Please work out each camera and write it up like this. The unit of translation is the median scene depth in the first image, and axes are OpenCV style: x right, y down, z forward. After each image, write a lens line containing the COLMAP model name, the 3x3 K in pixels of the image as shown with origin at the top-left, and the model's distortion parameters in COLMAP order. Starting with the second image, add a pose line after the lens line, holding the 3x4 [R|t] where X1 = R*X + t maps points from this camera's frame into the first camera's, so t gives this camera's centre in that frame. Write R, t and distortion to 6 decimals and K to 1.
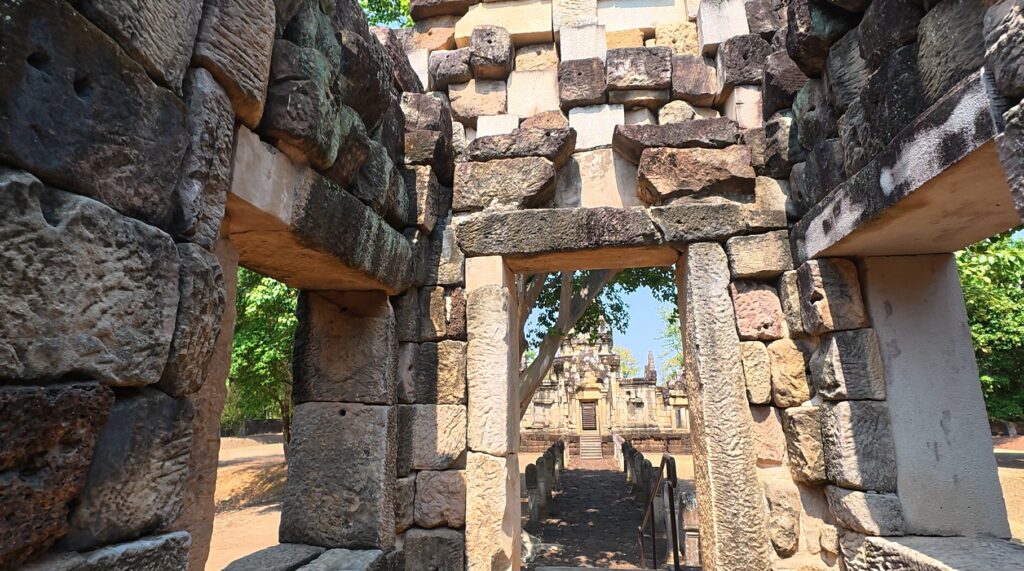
lens RADIAL K [[513.0, 0, 513.7], [0, 513.0, 292.3], [0, 0, 1]] dist [-0.020042, 0.004938]
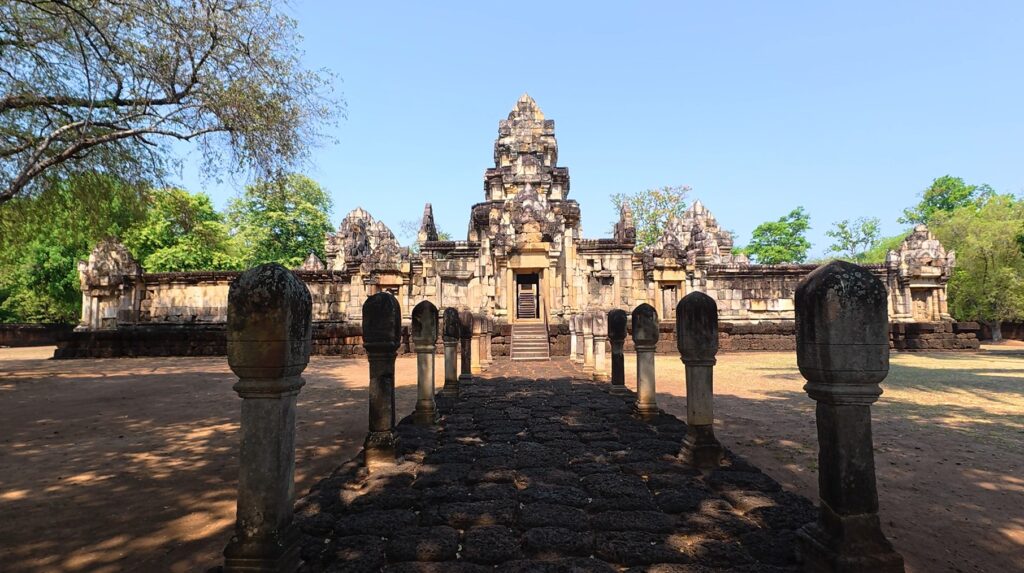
lens RADIAL K [[514.1, 0, 514.1], [0, 514.1, 286.7], [0, 0, 1]] dist [-0.013655, 0.003417]
pose [[0.993199, 0.009555, 0.116040, 0.596160], [-0.027025, 0.988328, 0.149924, 1.410226], [-0.113253, -0.152040, 0.981864, 4.033306]]
